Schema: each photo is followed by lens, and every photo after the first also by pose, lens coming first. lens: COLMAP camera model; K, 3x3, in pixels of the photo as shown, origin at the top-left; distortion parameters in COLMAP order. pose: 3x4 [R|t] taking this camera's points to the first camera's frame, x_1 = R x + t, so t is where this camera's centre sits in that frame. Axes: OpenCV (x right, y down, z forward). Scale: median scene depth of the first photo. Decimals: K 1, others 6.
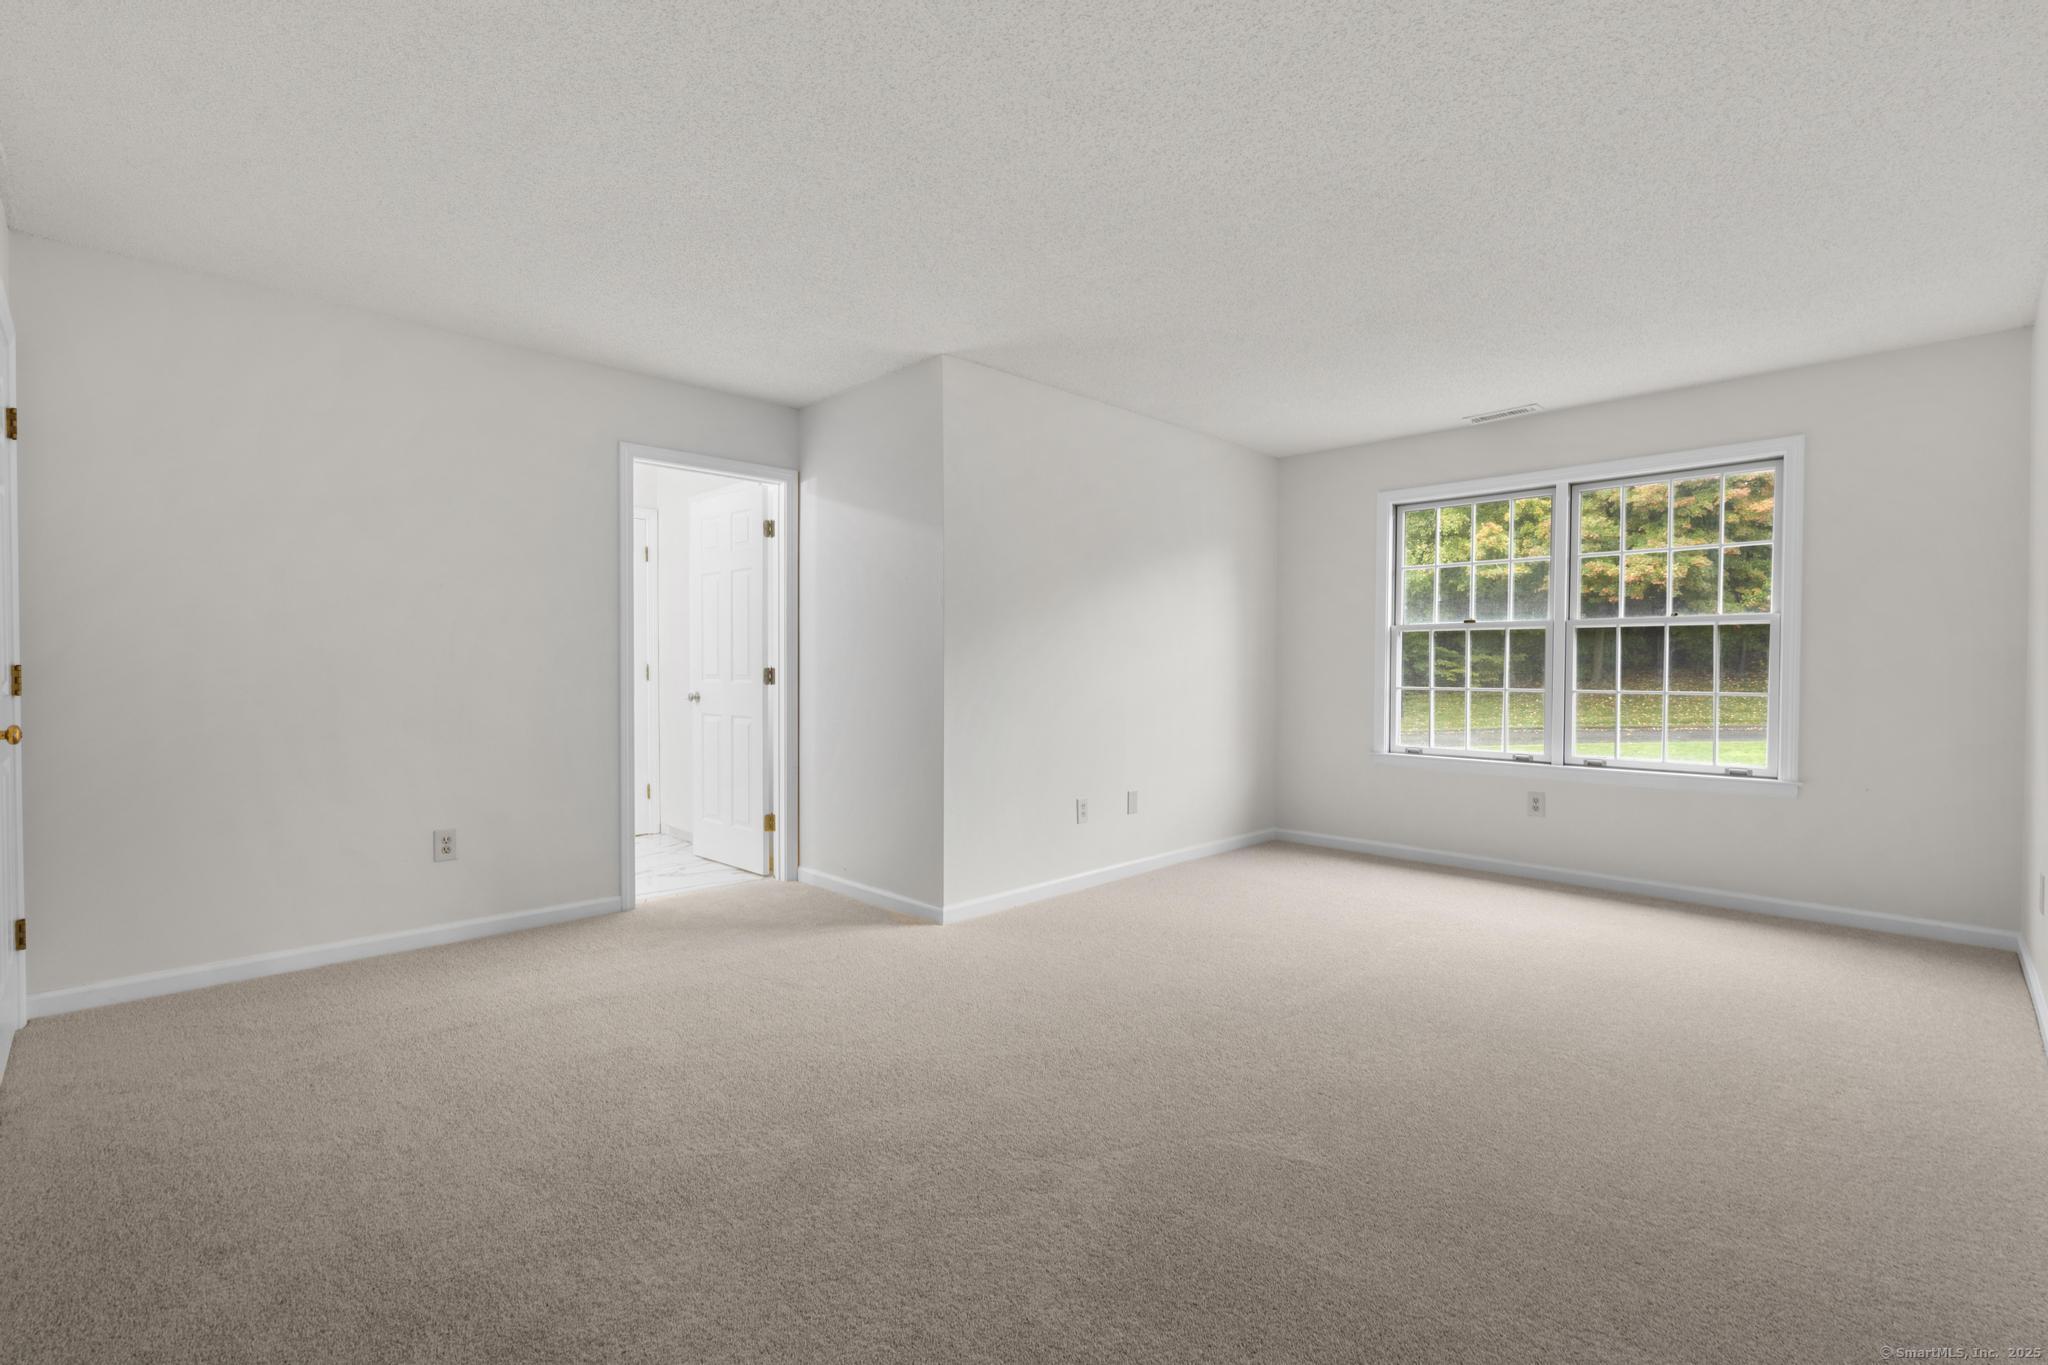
lens RADIAL K [[921.7, 0, 1017.2], [0, 921.7, 687.3], [0, 0, 1]] dist [-0.005673, 0.003774]
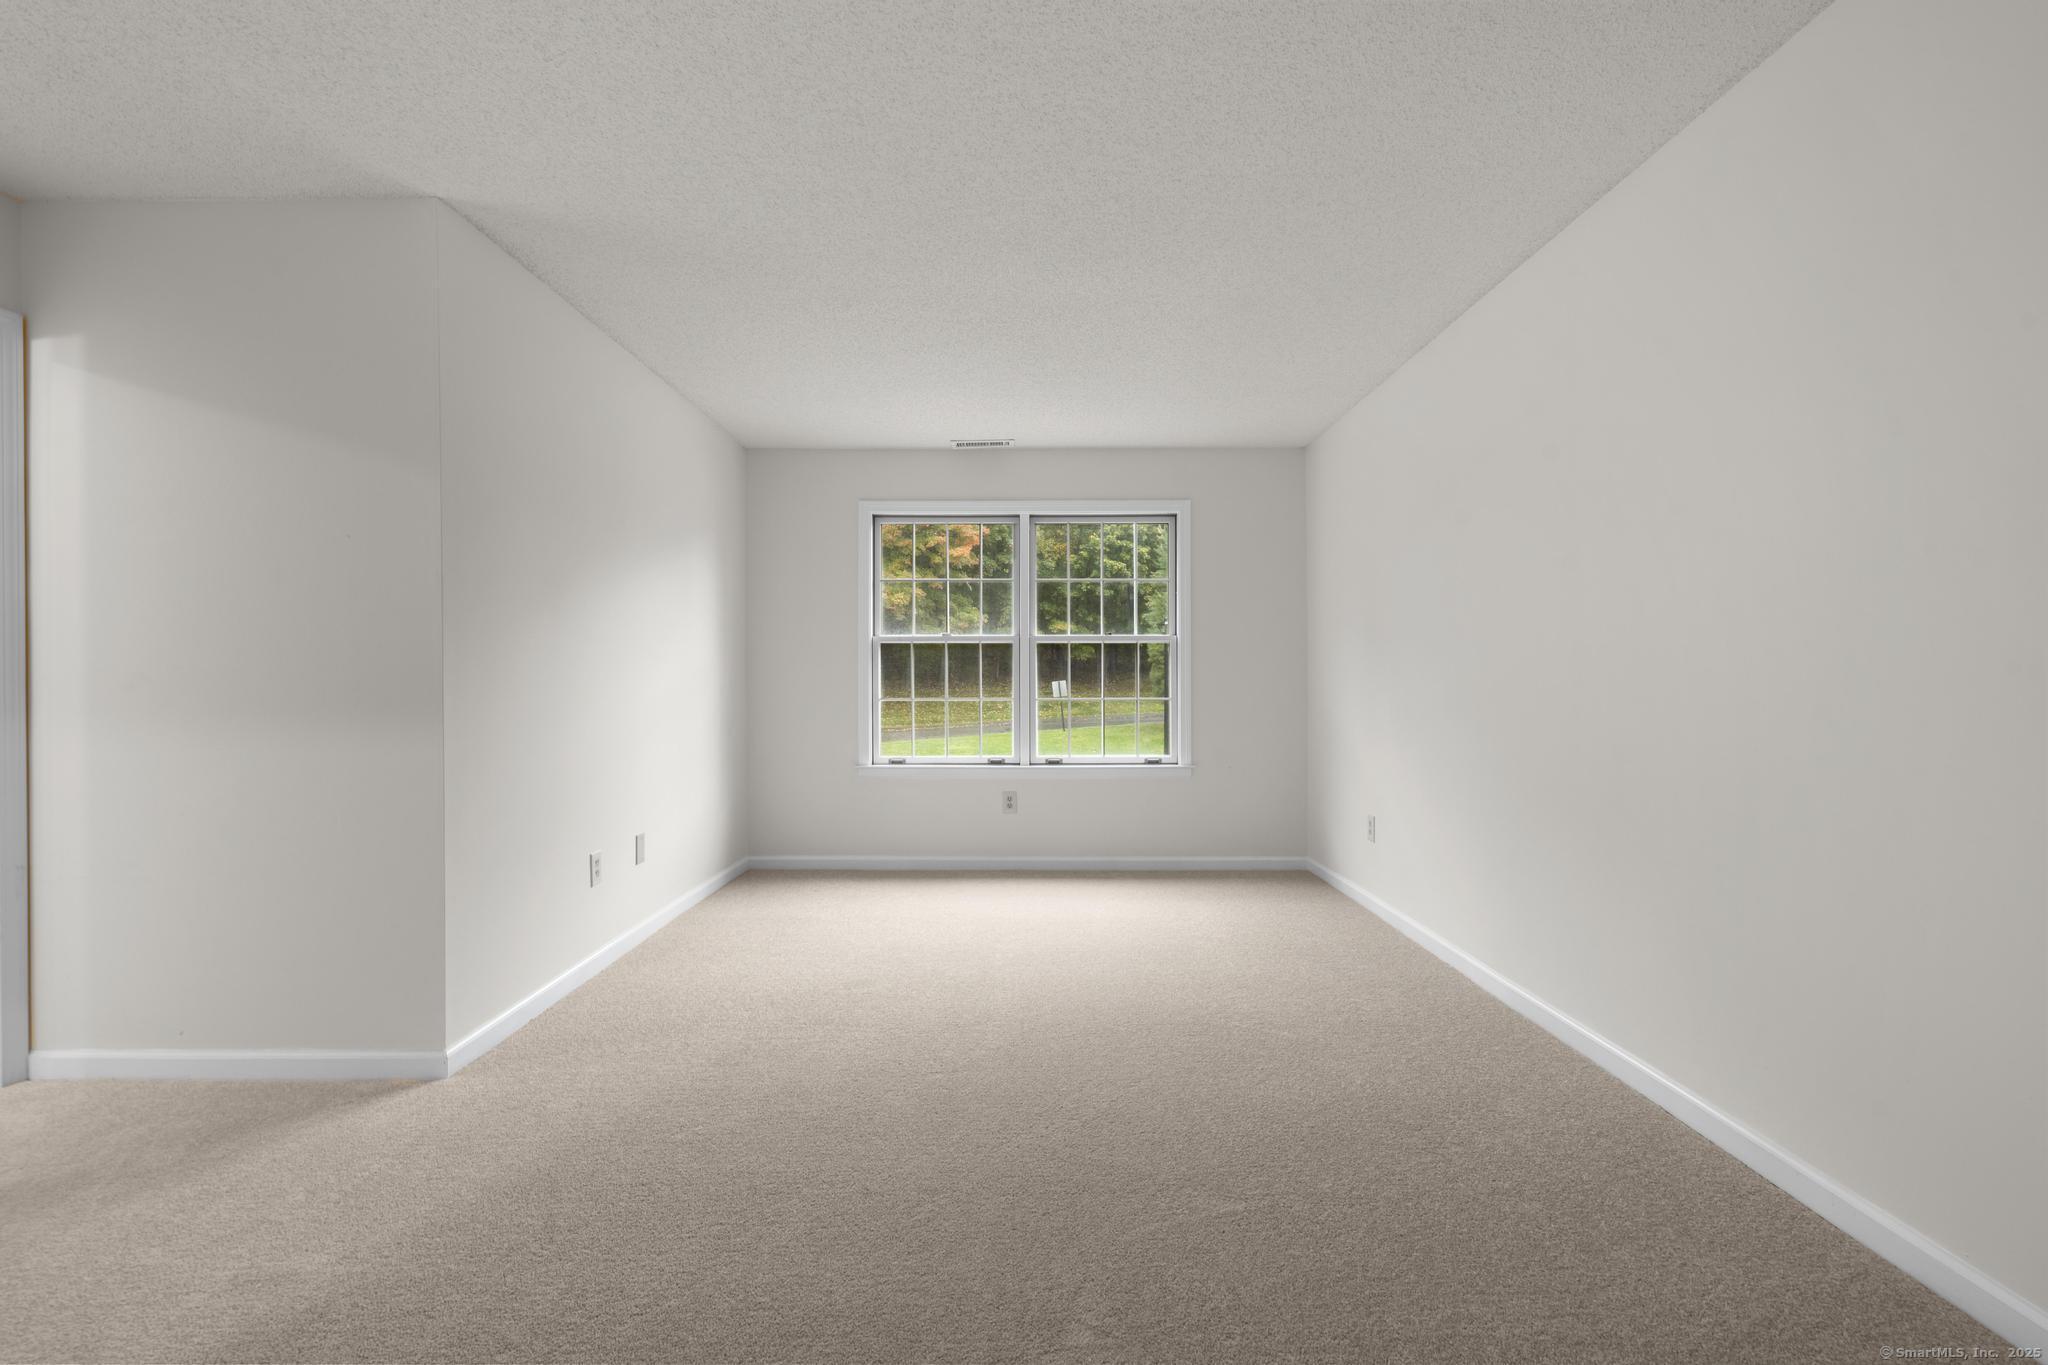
lens RADIAL K [[921.7, 0, 1017.2], [0, 921.7, 687.3], [0, 0, 1]] dist [-0.005673, 0.003774]
pose [[0.706923, -0.009631, 0.707225, -0.208489], [0.018686, 0.999813, -0.005062, -0.004720], [-0.707044, 0.016794, 0.706971, 0.210631]]
